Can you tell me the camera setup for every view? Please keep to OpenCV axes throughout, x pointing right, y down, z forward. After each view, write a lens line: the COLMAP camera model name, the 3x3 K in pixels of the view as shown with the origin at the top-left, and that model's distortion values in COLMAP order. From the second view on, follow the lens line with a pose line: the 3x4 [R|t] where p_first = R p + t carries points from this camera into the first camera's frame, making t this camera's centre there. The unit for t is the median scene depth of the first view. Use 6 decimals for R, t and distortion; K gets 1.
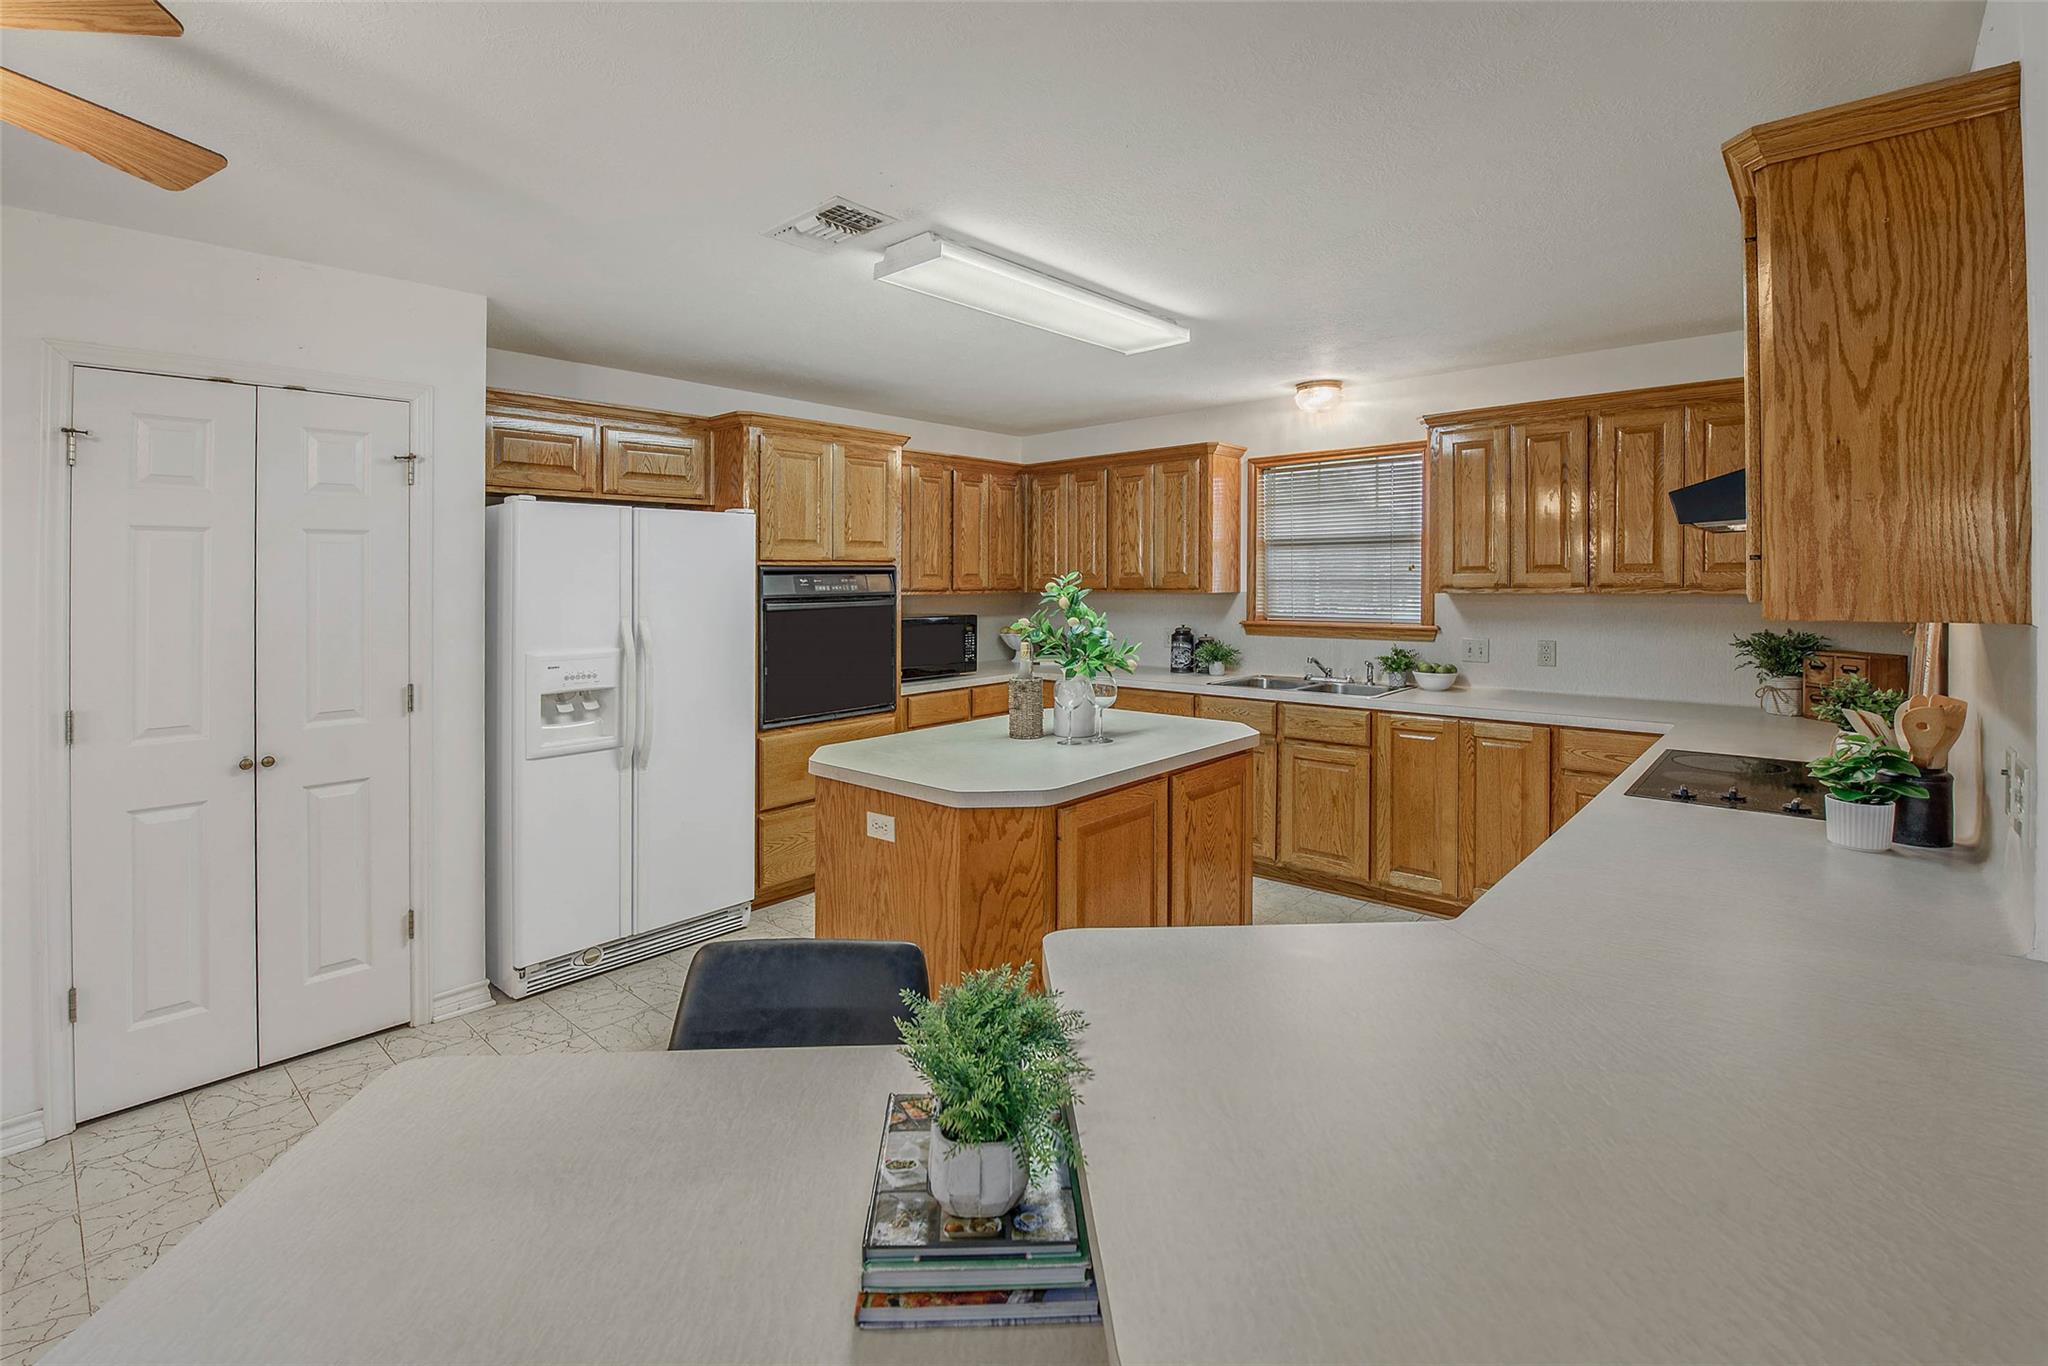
lens RADIAL K [[929.1, 0, 1029.6], [0, 929.1, 586.1], [0, 0, 1]] dist [0.002328, 0.000004]
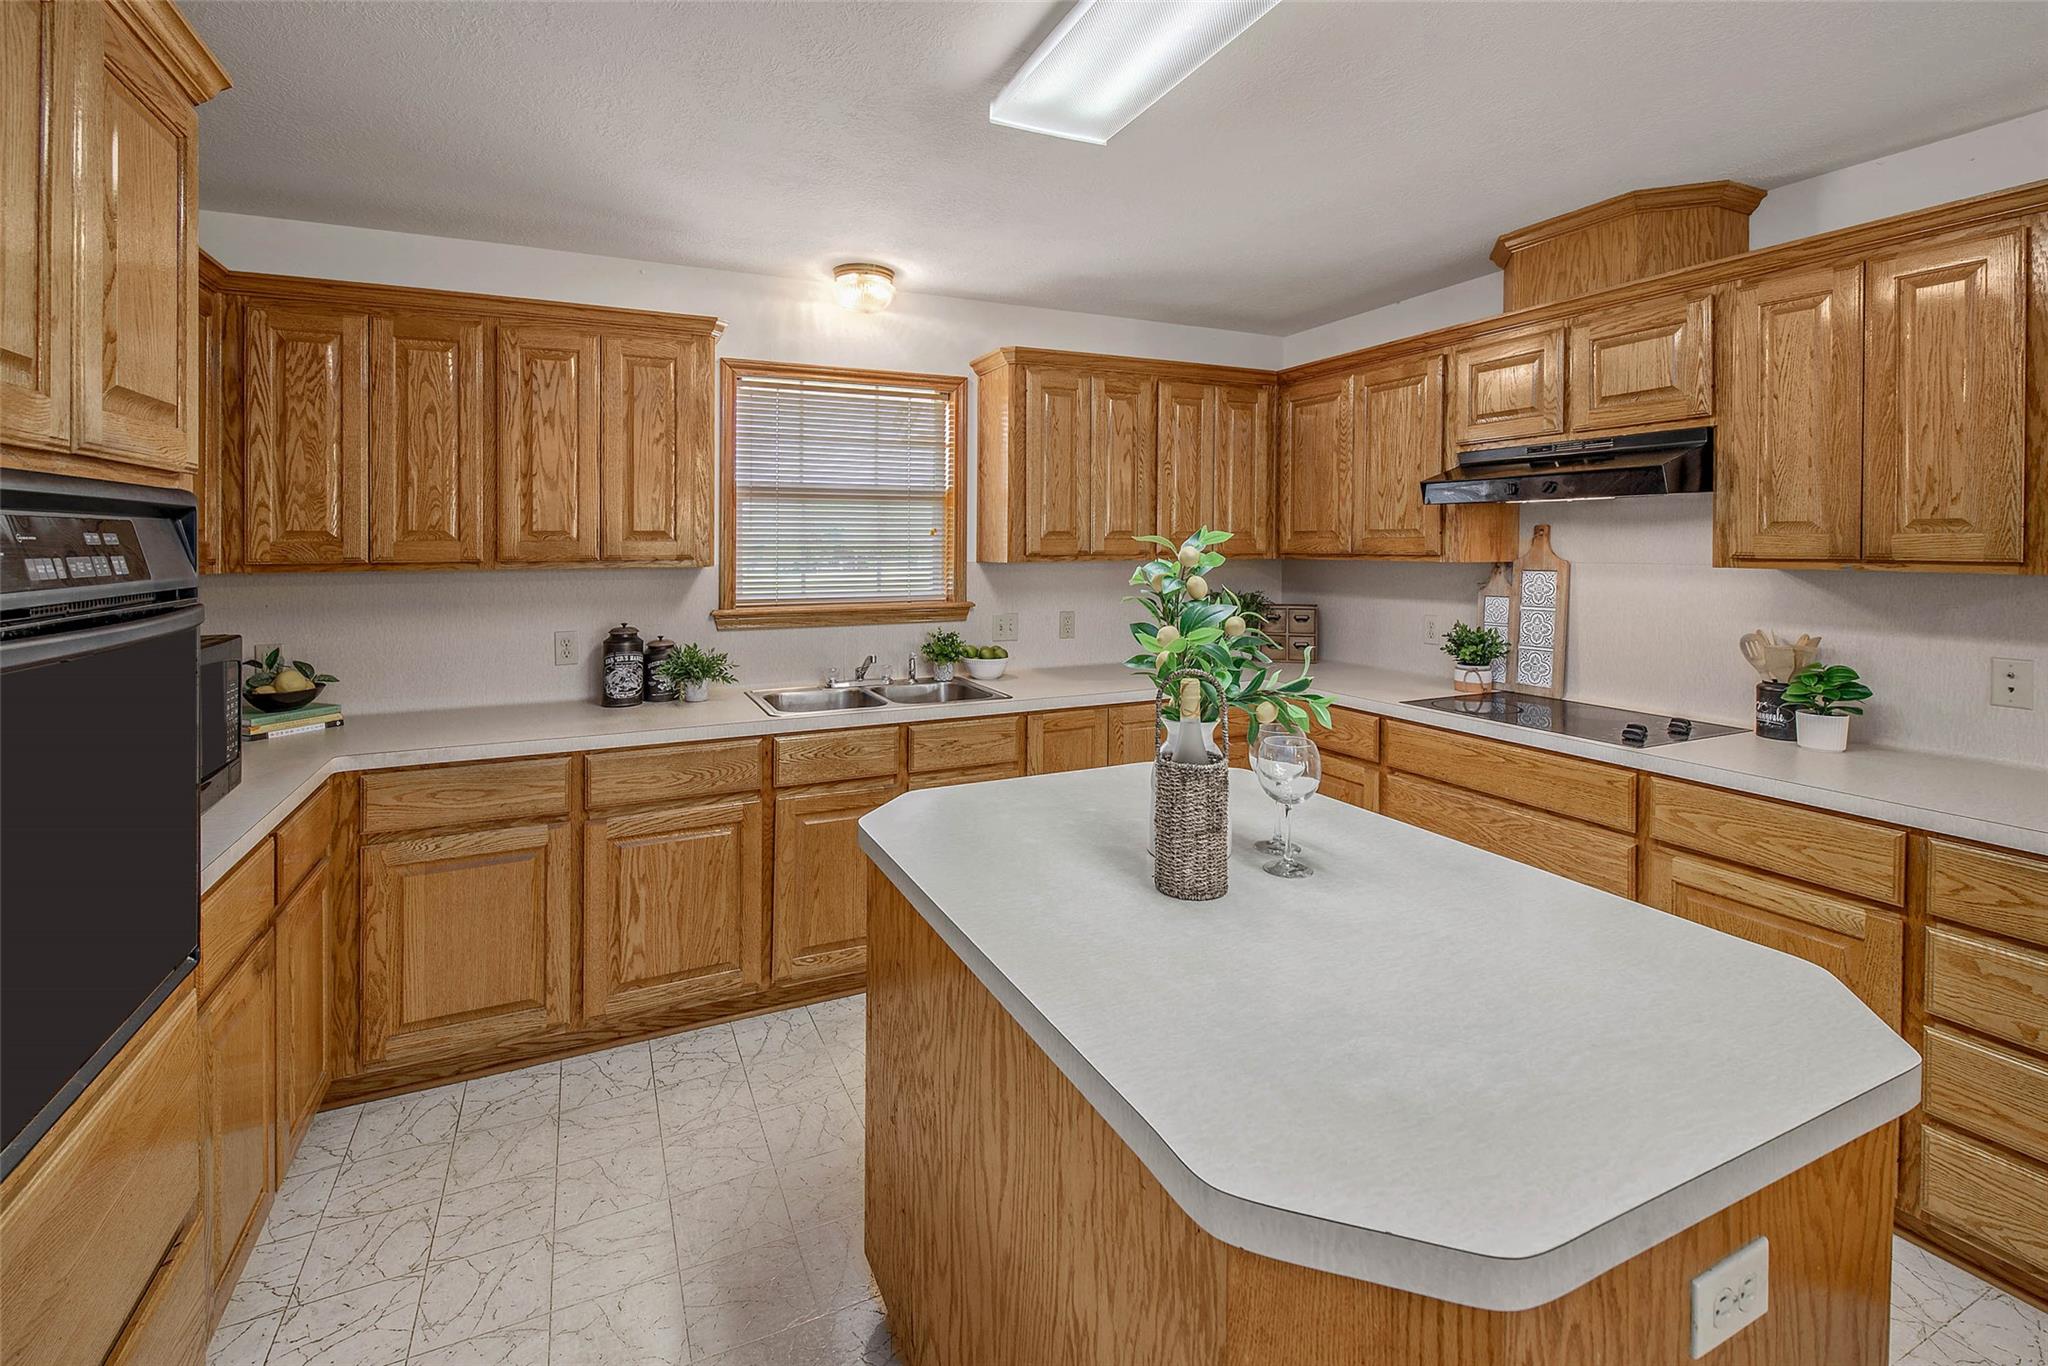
lens RADIAL K [[944.5, 0, 994.8], [0, 944.5, 558.7], [0, 0, 1]] dist [0.003286, -0.000210]
pose [[0.417322, -0.007091, 0.908731, -0.311755], [0.004727, 0.999973, 0.005633, -0.000827], [-0.908746, 0.001944, 0.417344, 0.618670]]
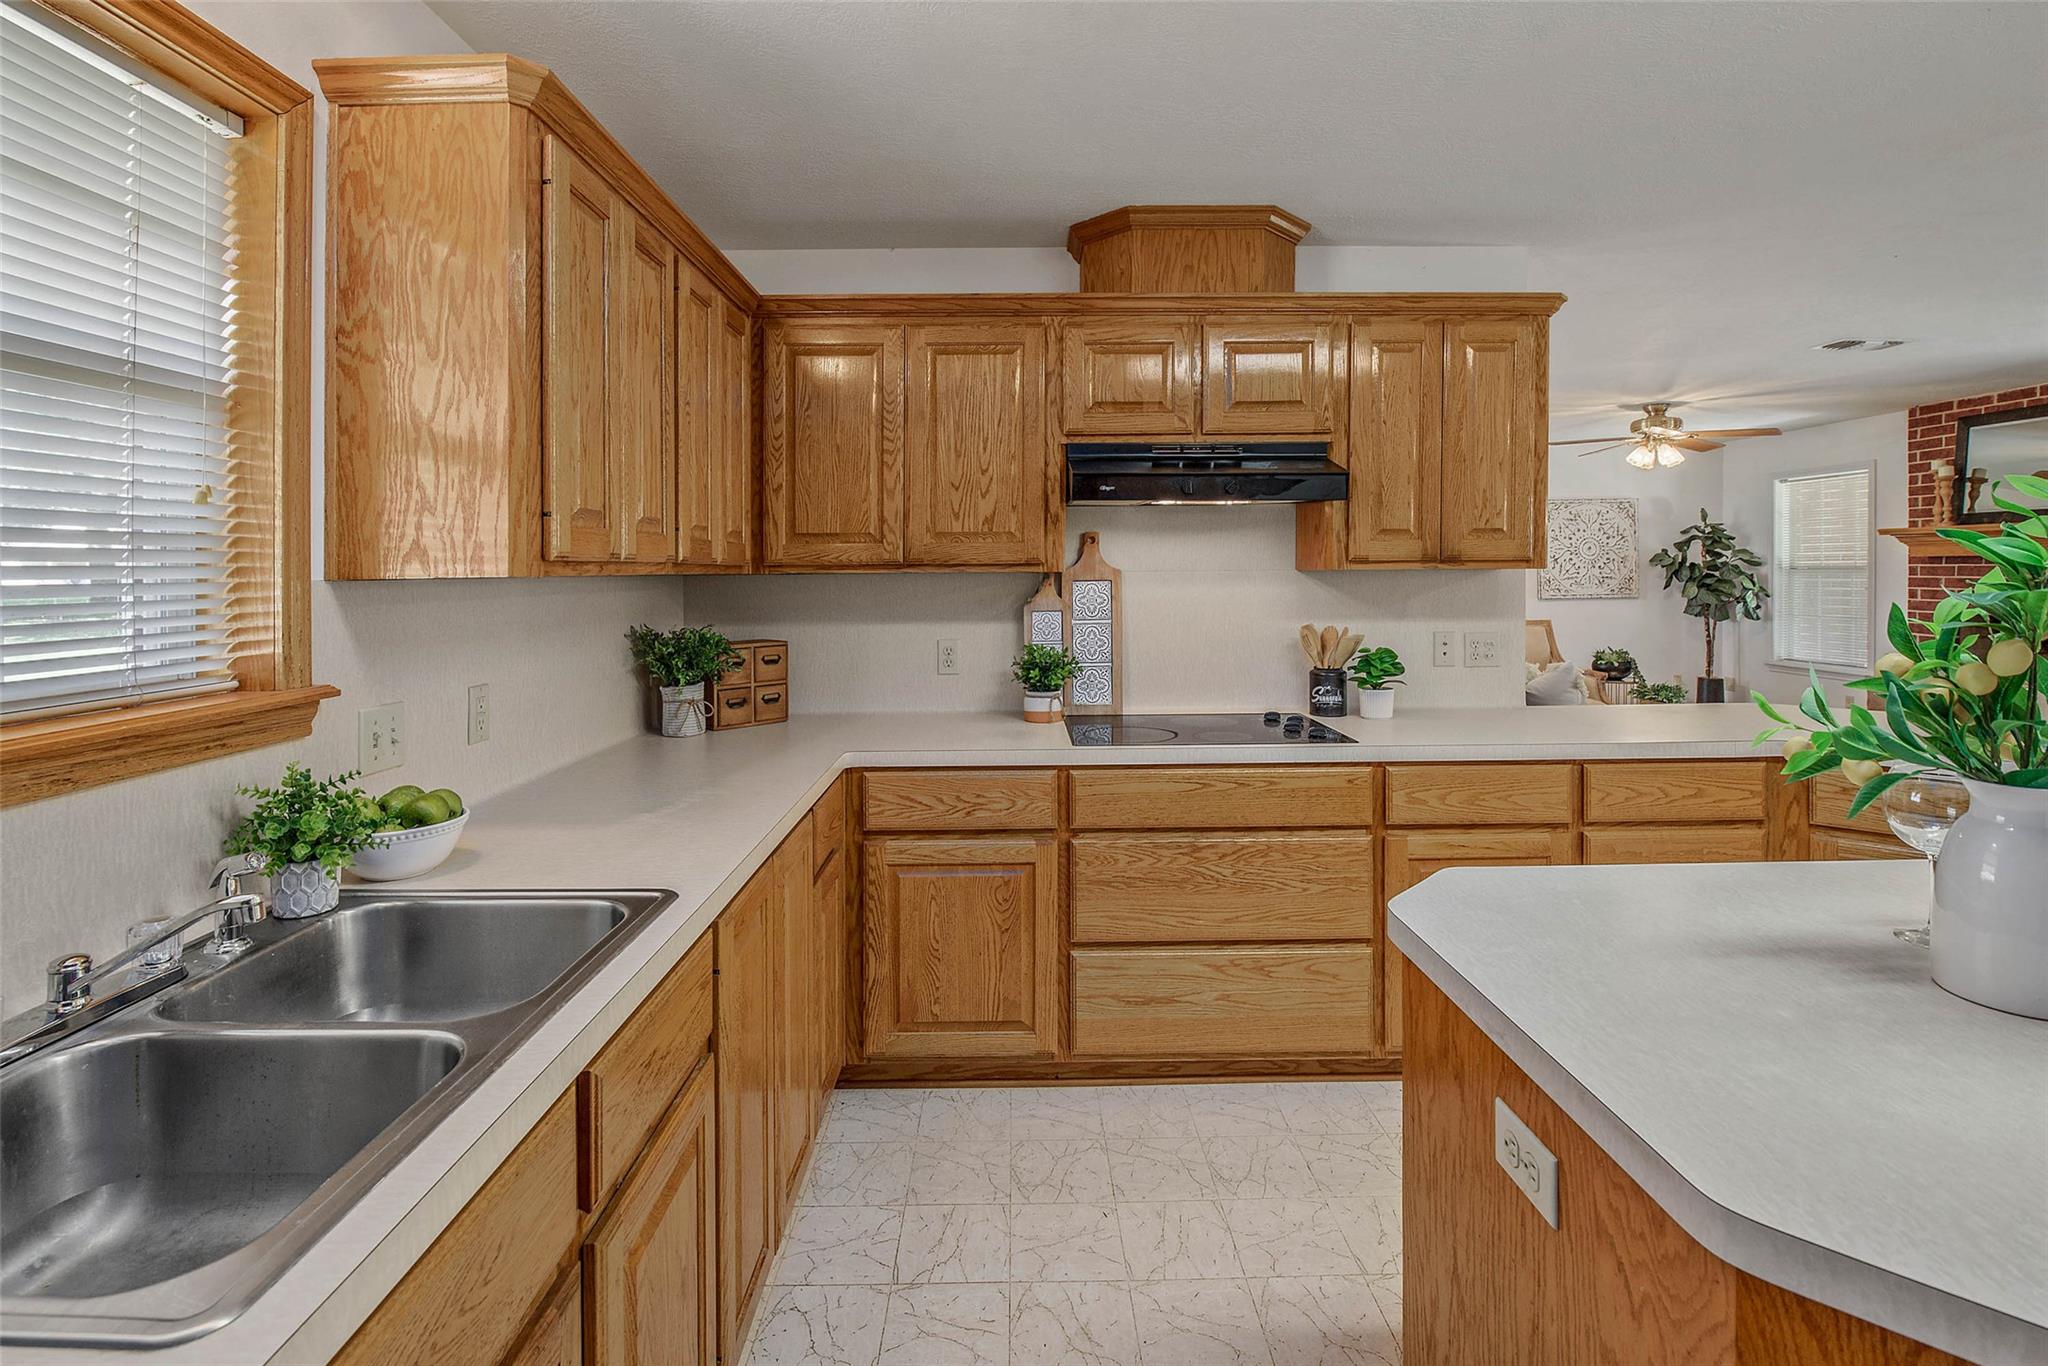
lens RADIAL K [[952.7, 0, 1067.5], [0, 952.7, 588.5], [0, 0, 1]] dist [-0.001181, -0.000348]
pose [[-0.676716, 0.002660, 0.736240, 0.043166], [0.018950, 0.999725, 0.013806, 0.010166], [-0.736001, 0.023294, -0.676580, 1.029651]]
